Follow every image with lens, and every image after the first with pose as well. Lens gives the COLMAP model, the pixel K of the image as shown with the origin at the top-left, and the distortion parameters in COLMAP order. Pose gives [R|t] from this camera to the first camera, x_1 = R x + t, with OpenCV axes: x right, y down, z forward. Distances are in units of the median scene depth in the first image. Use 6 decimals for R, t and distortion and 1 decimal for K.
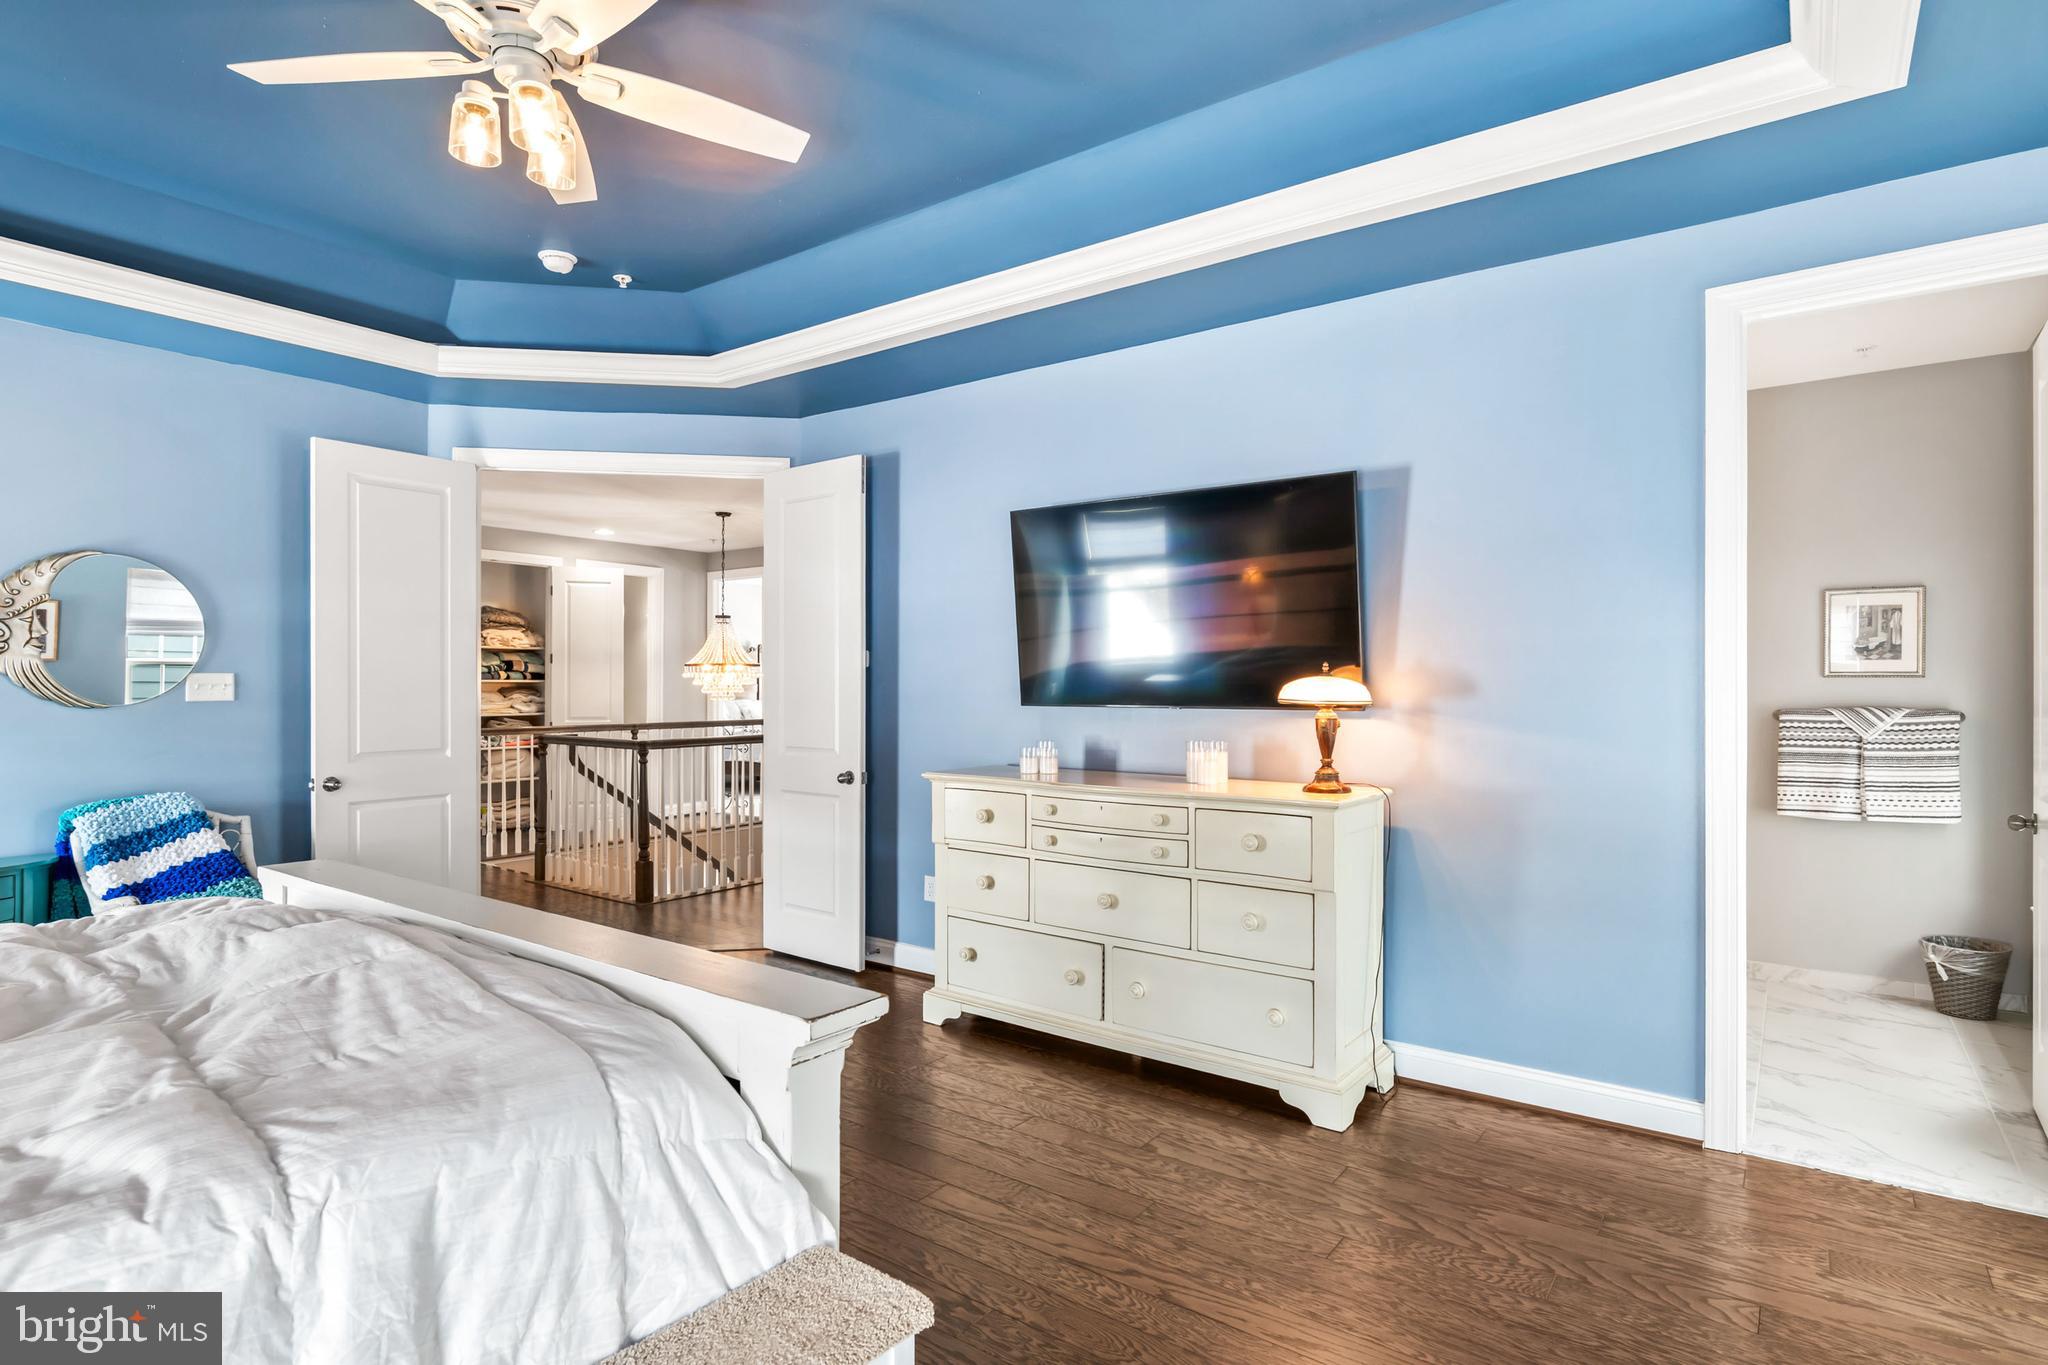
lens RADIAL K [[1037.6, 0, 1023.1], [0, 1037.6, 681.1], [0, 0, 1]] dist [0.000376, 0.001712]
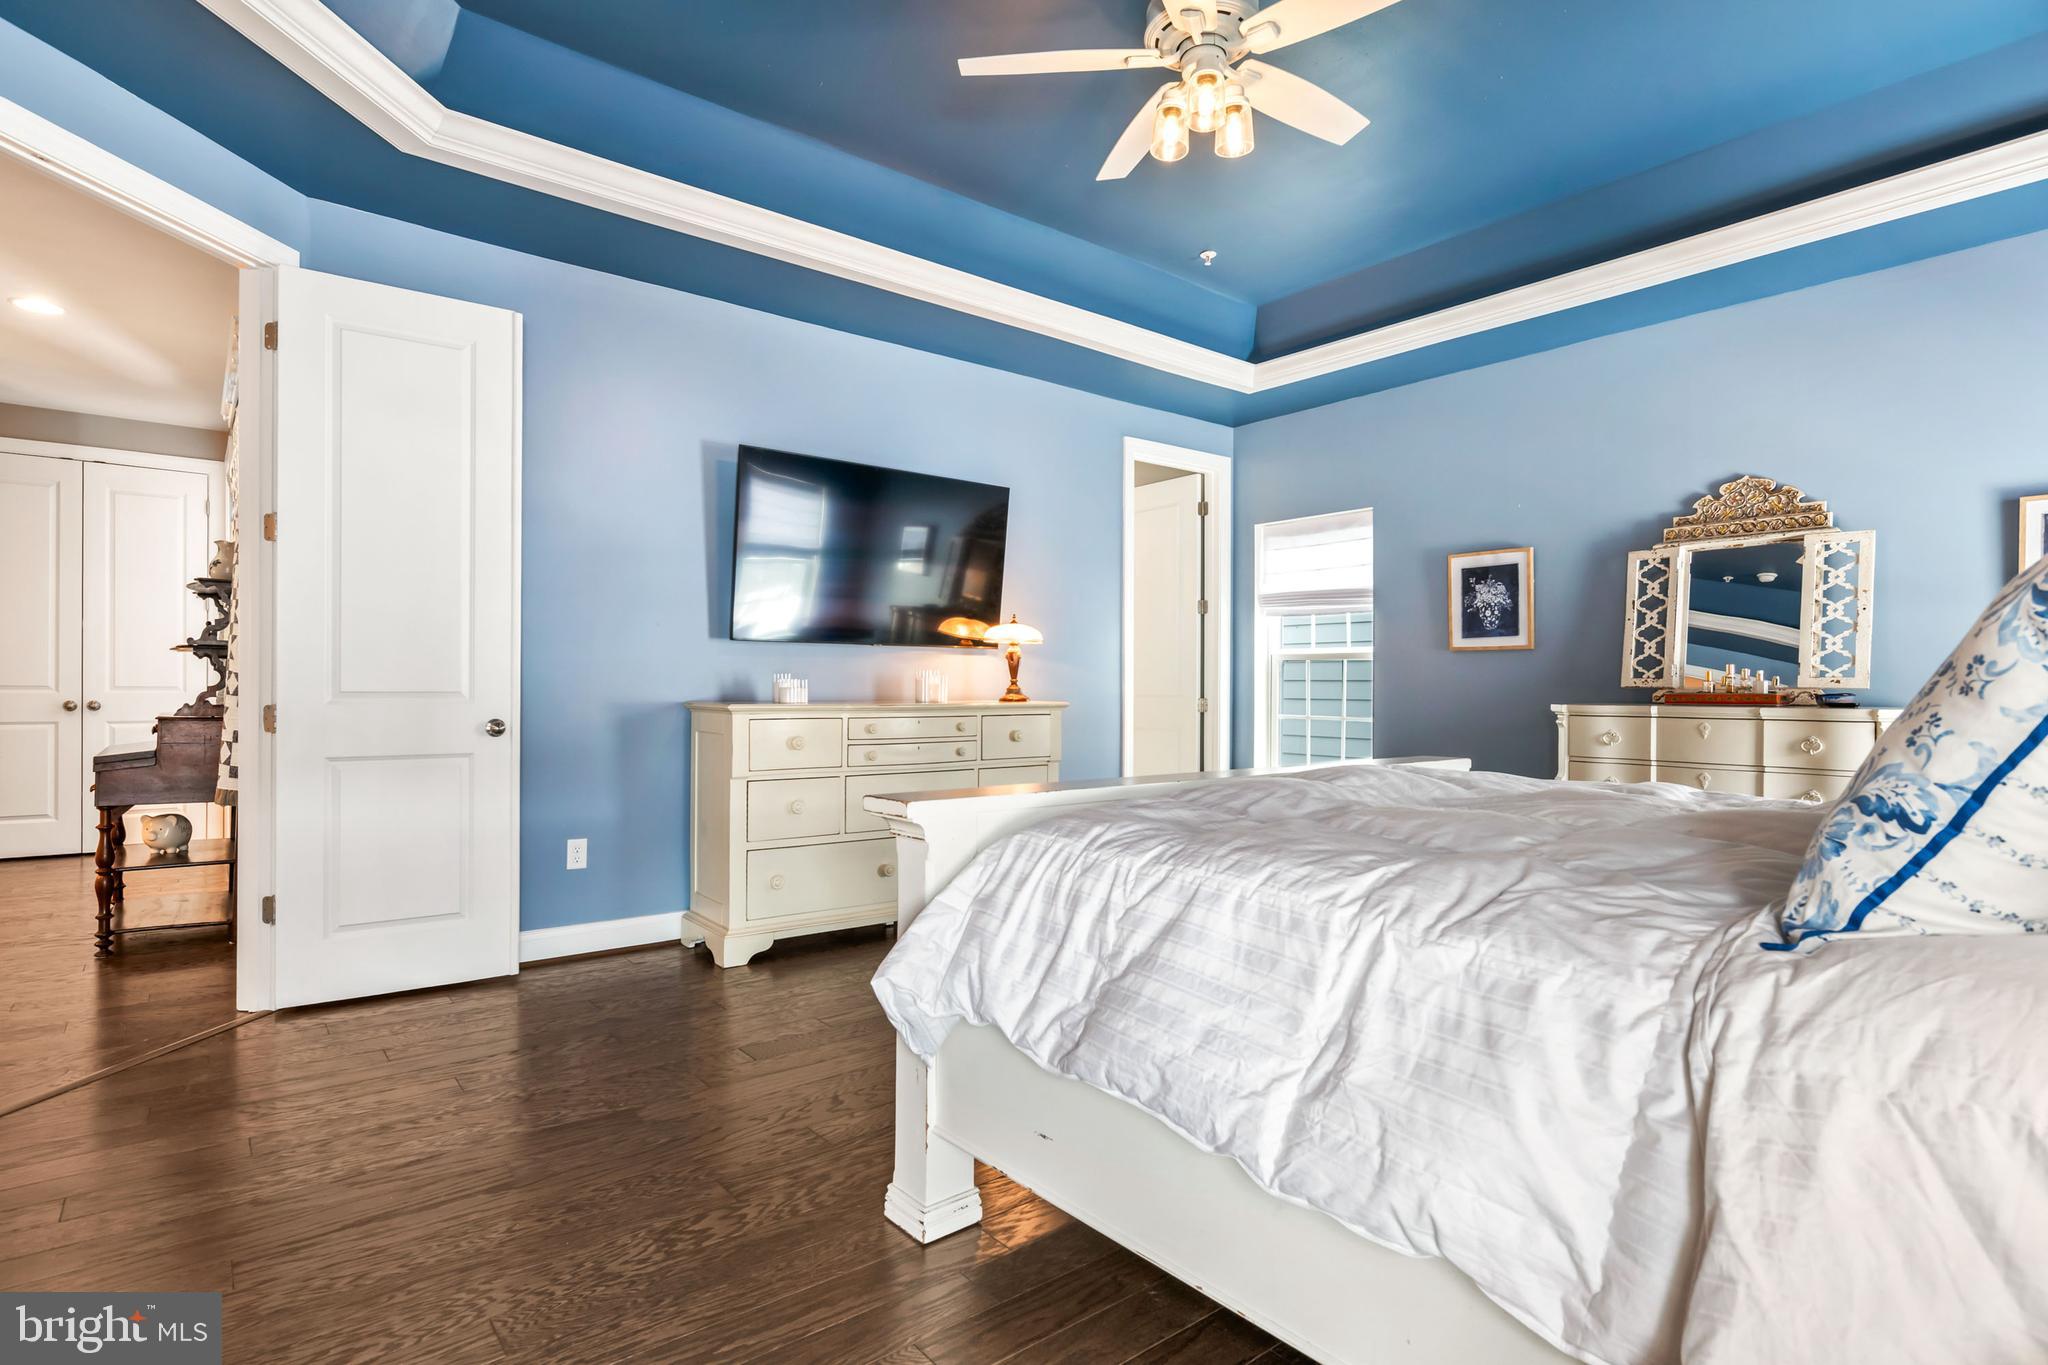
lens RADIAL K [[1037.6, 0, 1023.6], [0, 1037.6, 688.3], [0, 0, 1]] dist [0.000376, 0.001712]
pose [[0.247478, -0.004718, 0.968882, -1.033799], [-0.008083, 0.999943, 0.006933, 0.069249], [-0.968860, -0.009547, 0.247426, 0.549566]]
